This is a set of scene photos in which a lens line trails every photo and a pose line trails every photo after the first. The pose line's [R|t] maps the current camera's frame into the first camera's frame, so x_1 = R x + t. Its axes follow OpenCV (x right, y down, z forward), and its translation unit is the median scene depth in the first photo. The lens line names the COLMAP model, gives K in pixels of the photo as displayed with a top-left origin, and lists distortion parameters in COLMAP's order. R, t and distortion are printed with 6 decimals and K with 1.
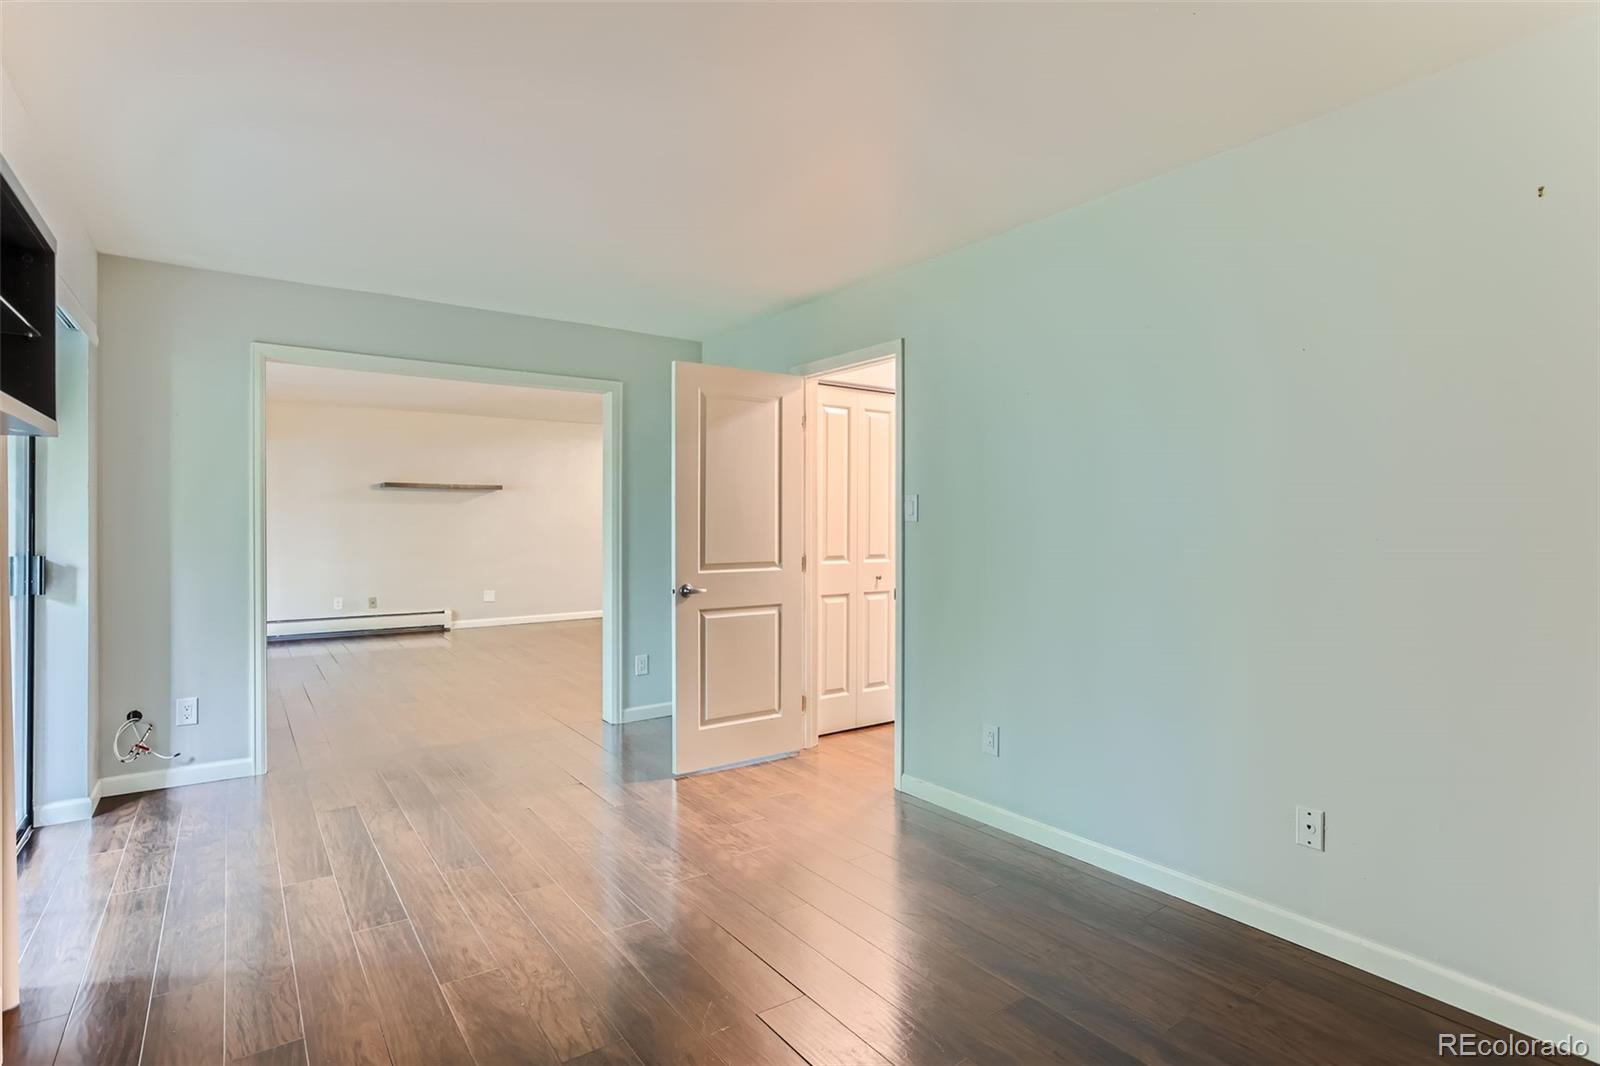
lens RADIAL K [[821.9, 0, 797.5], [0, 821.9, 517.0], [0, 0, 1]] dist [0.002269, 0.001335]
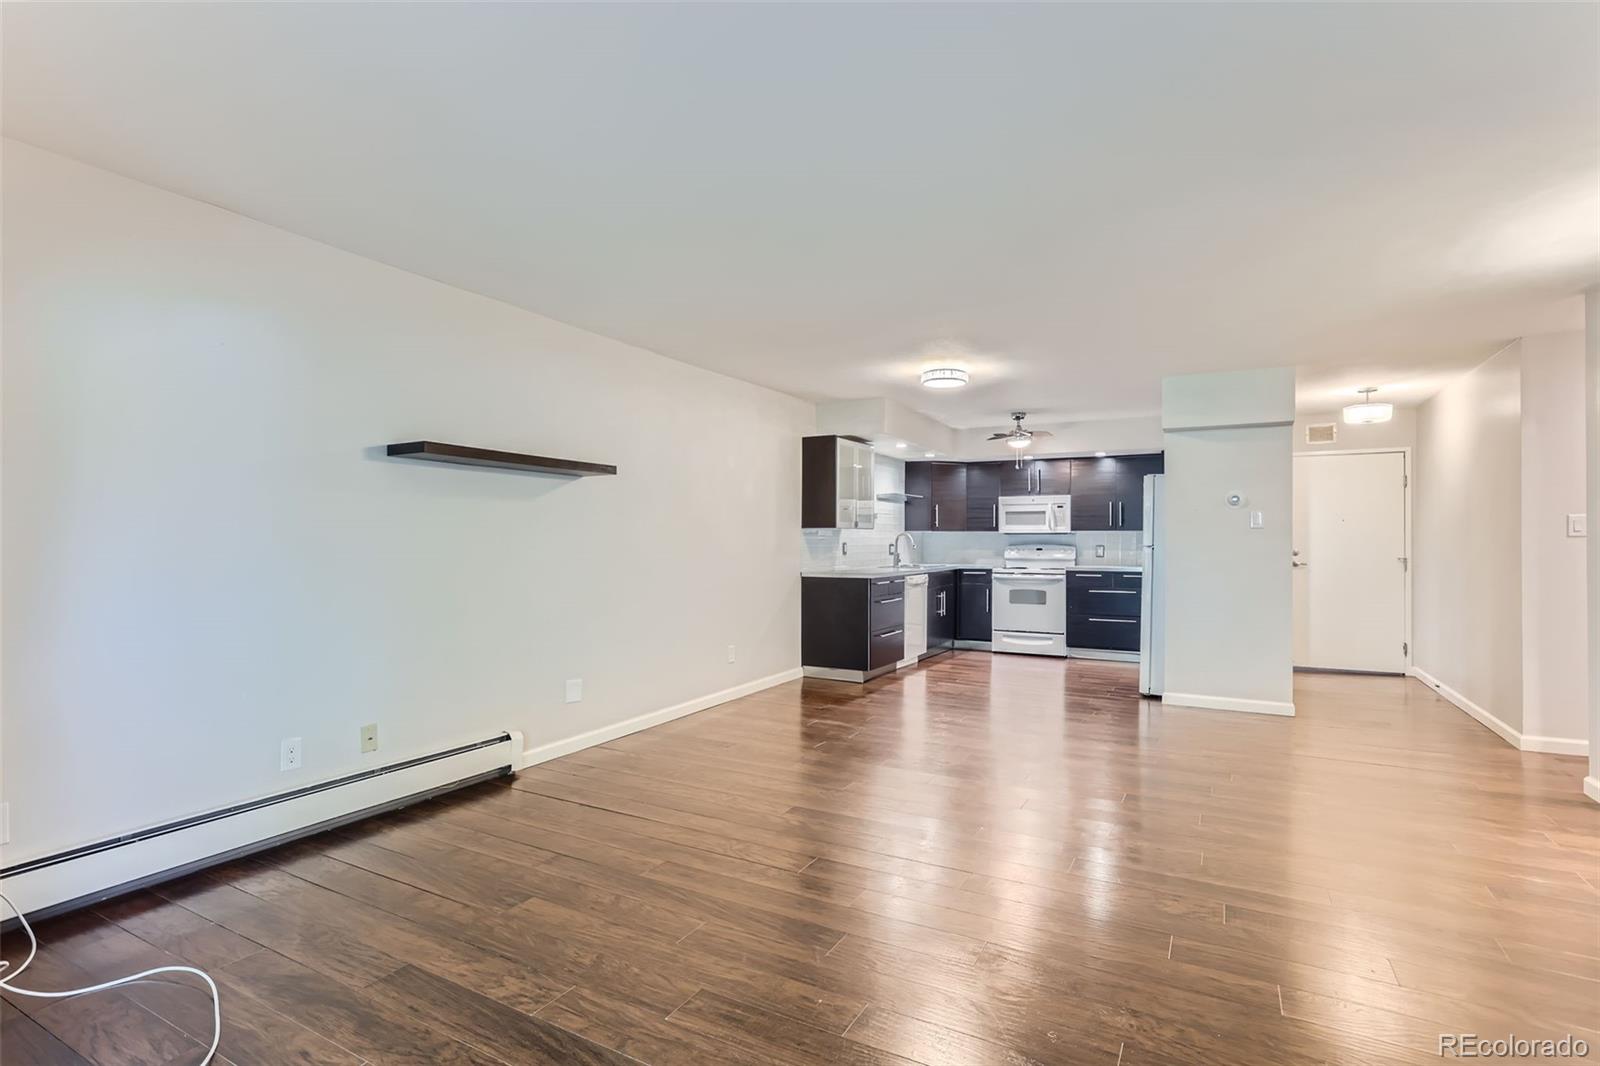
lens RADIAL K [[780.2, 0, 793.7], [0, 780.2, 539.2], [0, 0, 1]] dist [-0.032944, 0.020849]
pose [[0.900936, 0.001542, 0.433949, -1.129853], [-0.000720, 0.999998, -0.002057, 0.015908], [-0.433951, 0.001541, 0.900935, 1.298722]]
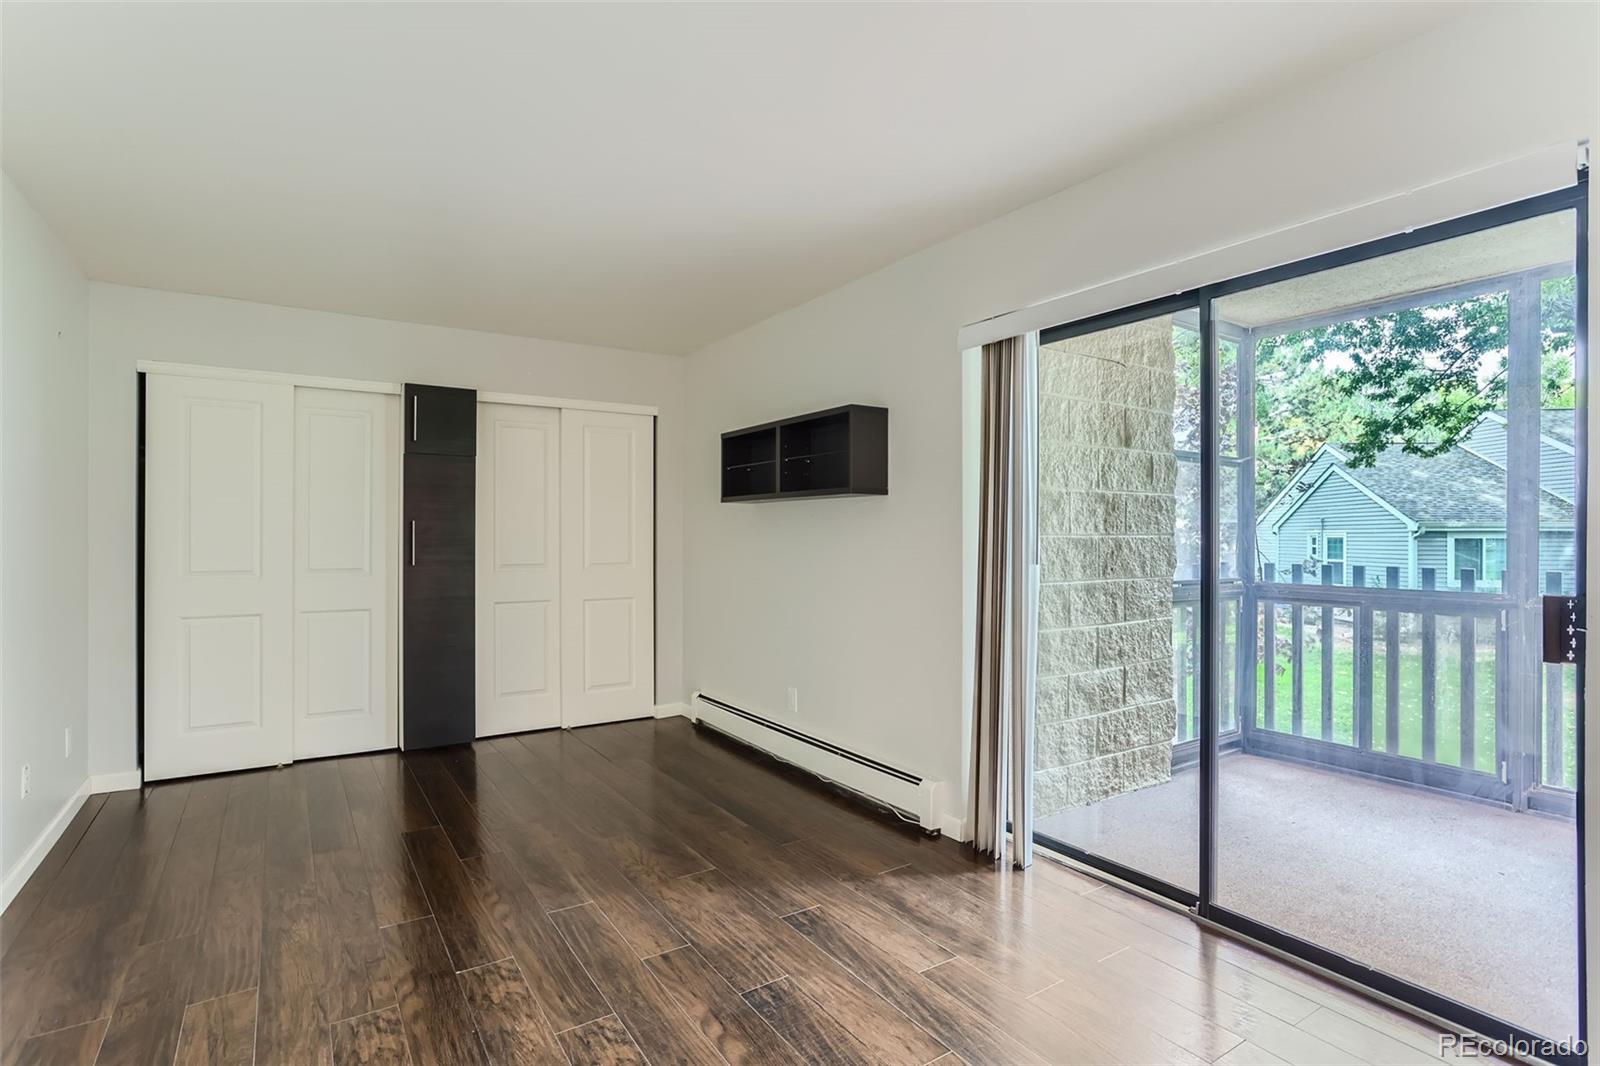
lens RADIAL K [[792.1, 0, 792.6], [0, 792.1, 530.0], [0, 0, 1]] dist [-0.038274, 0.018758]
pose [[-0.999076, -0.004333, 0.042753, -0.364230], [-0.004672, 0.999958, -0.007836, 0.009082], [-0.042718, -0.008029, -0.999055, 1.366066]]
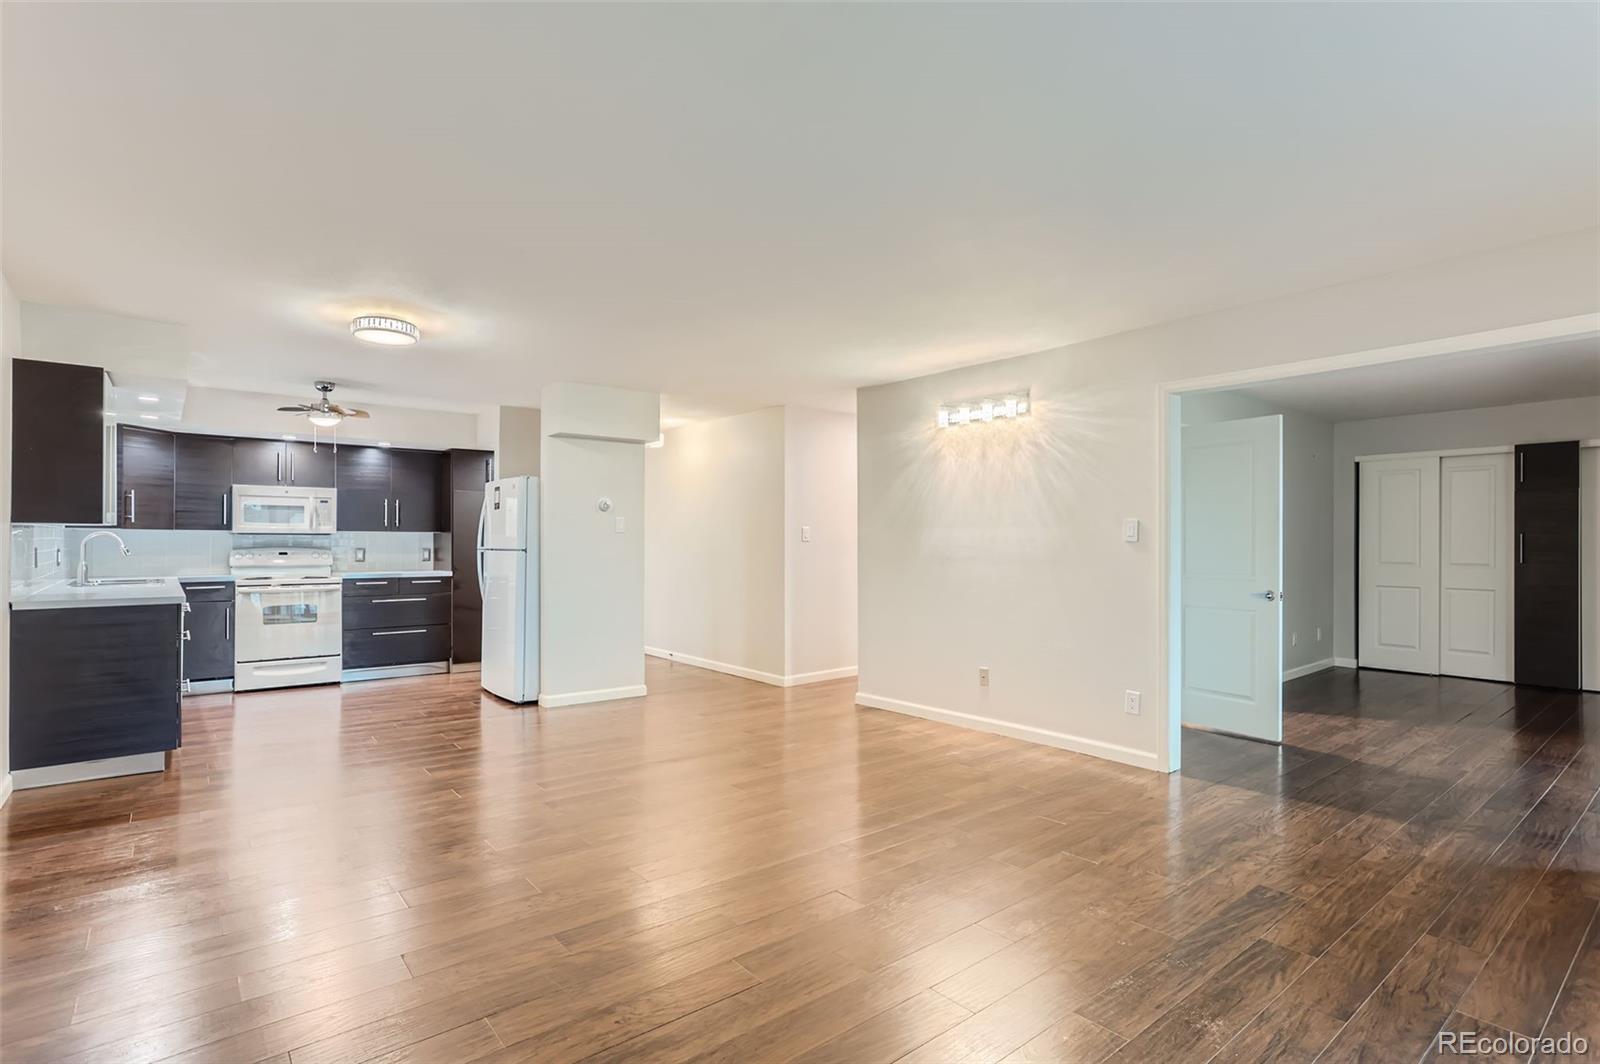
lens RADIAL K [[787.9, 0, 791.1], [0, 787.9, 538.8], [0, 0, 1]] dist [-0.033620, 0.023724]
pose [[-0.061603, 0.001755, 0.998099, -1.376603], [-0.002349, 0.999995, -0.001903, 0.006801], [-0.998098, -0.002462, -0.061599, 1.969193]]
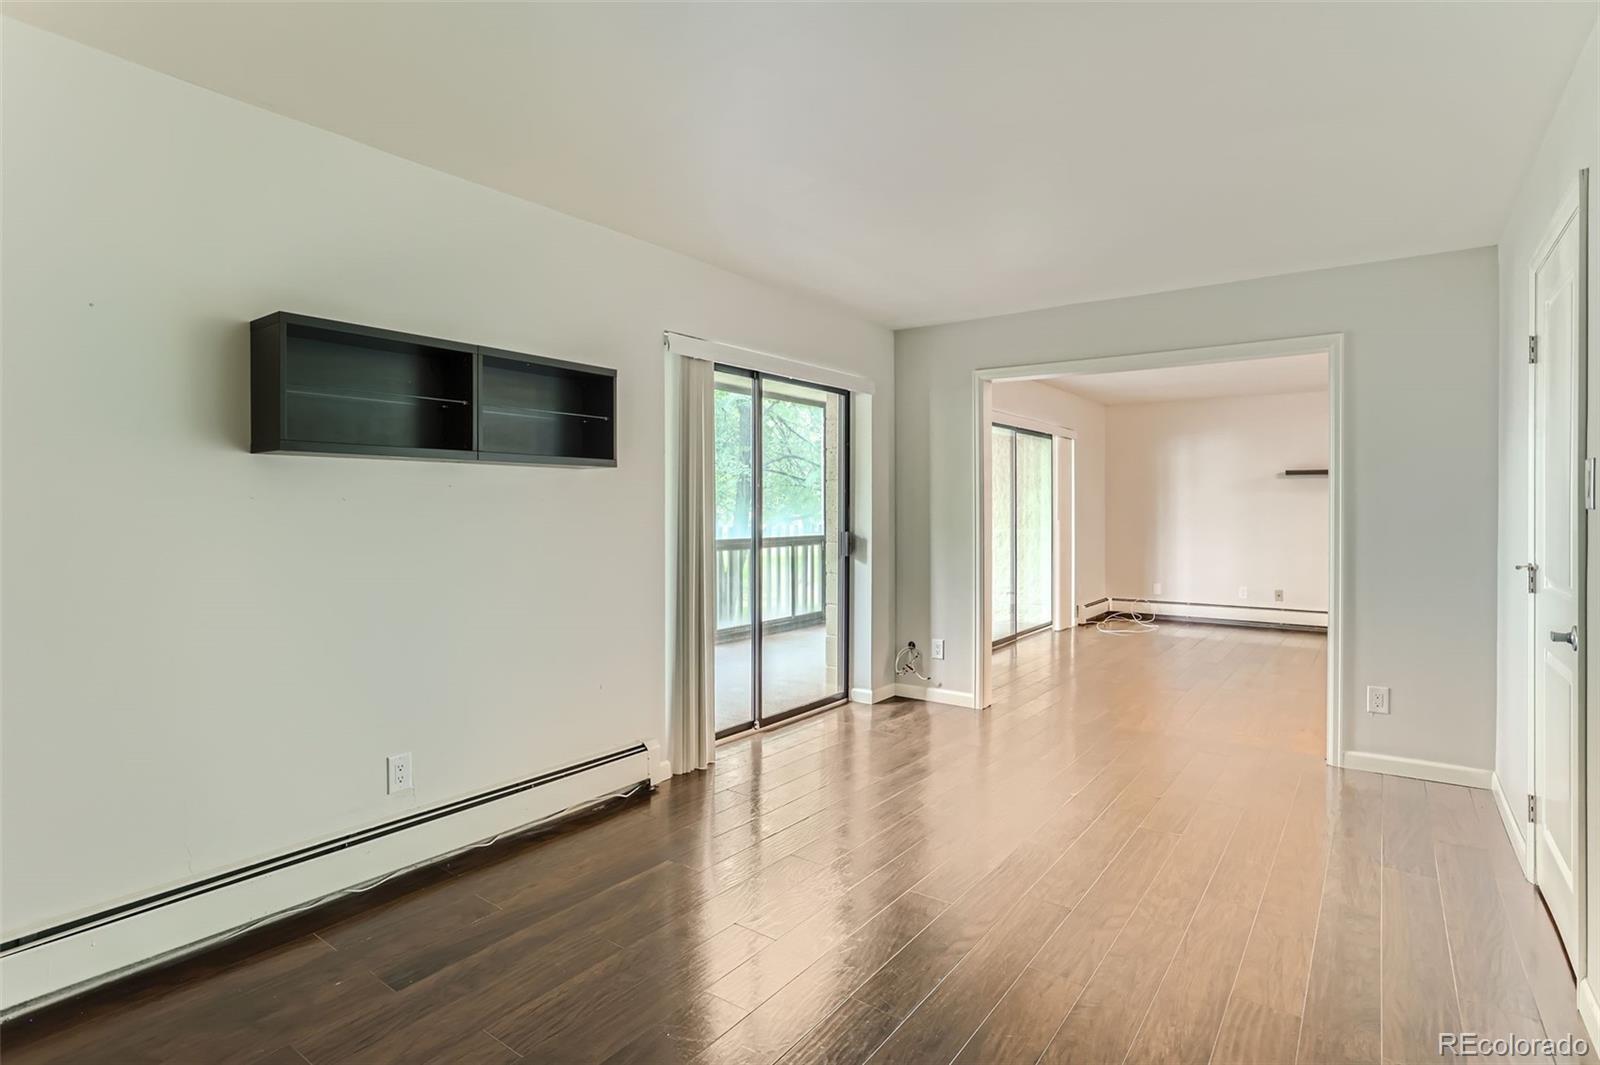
lens RADIAL K [[821.9, 0, 797.5], [0, 821.9, 516.5], [0, 0, 1]] dist [0.002269, 0.001335]
pose [[0.325426, 0.006238, -0.945547, 0.489400], [0.003090, 0.999966, 0.007661, 0.004450], [0.945563, -0.005415, 0.325395, 0.343826]]
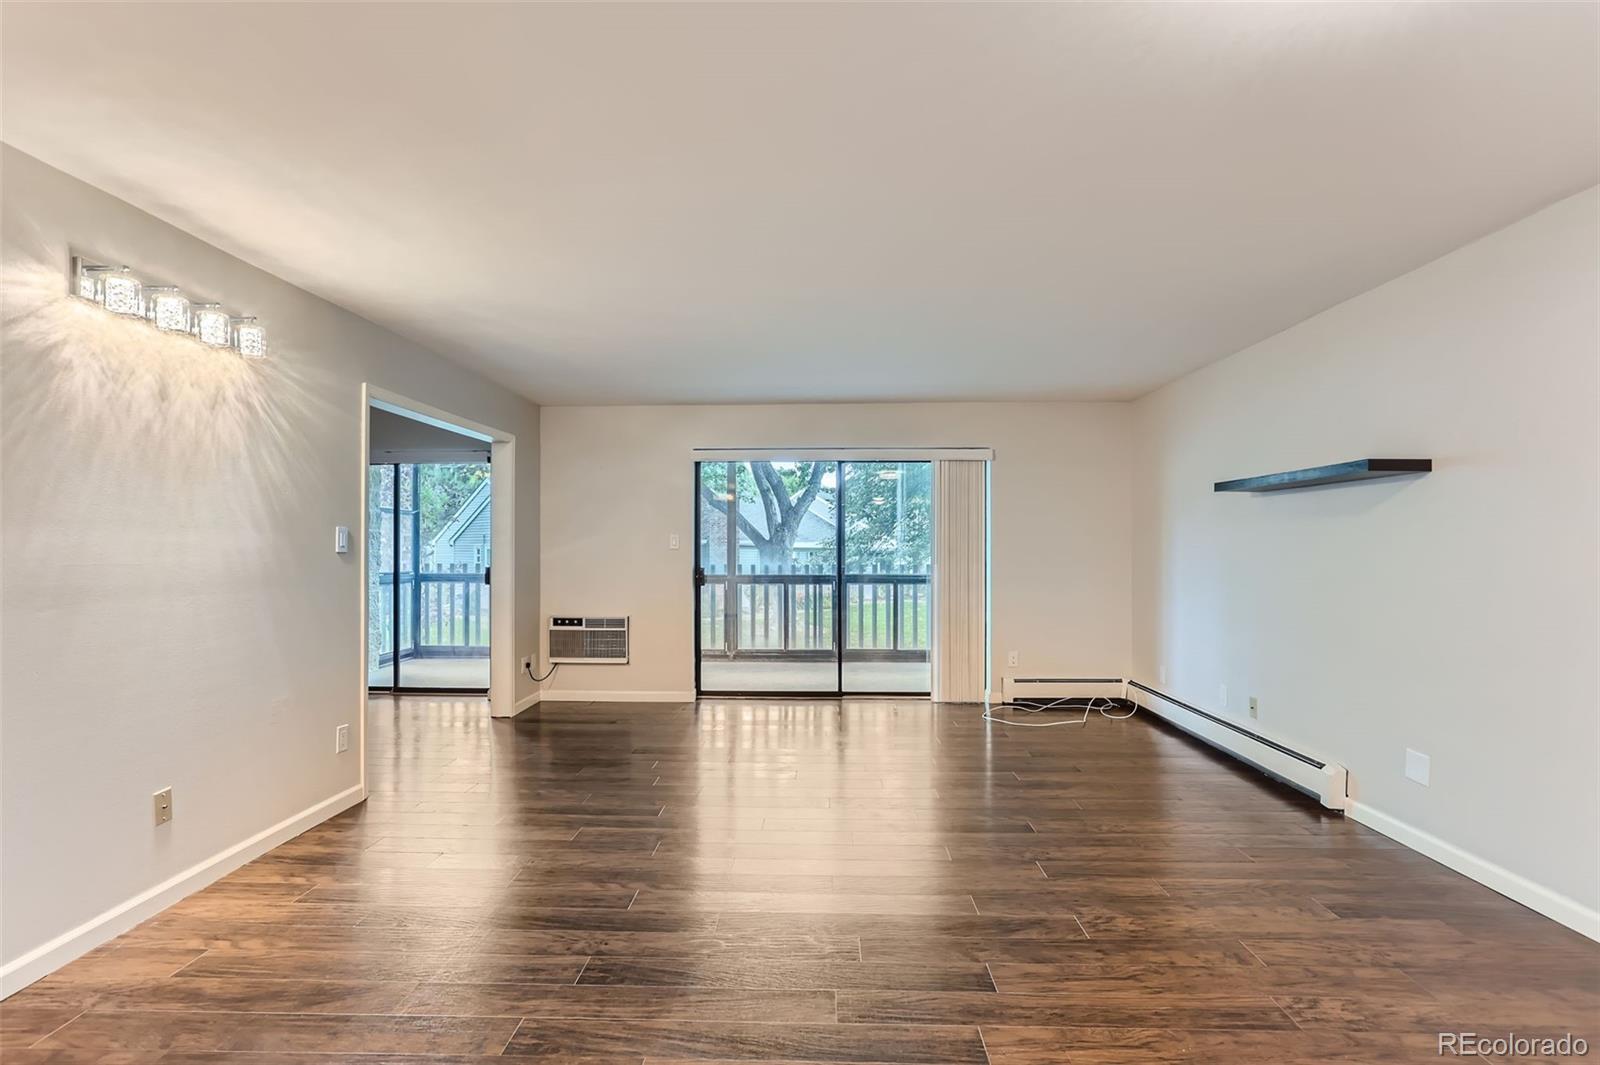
lens RADIAL K [[774.5, 0, 792.2], [0, 774.5, 541.5], [0, 0, 1]] dist [-0.038251, 0.026658]
pose [[-0.607937, -0.008179, -0.793943, 0.140351], [-0.000131, 0.999948, -0.010201, 0.003218], [0.793985, -0.006098, -0.607906, 2.438482]]
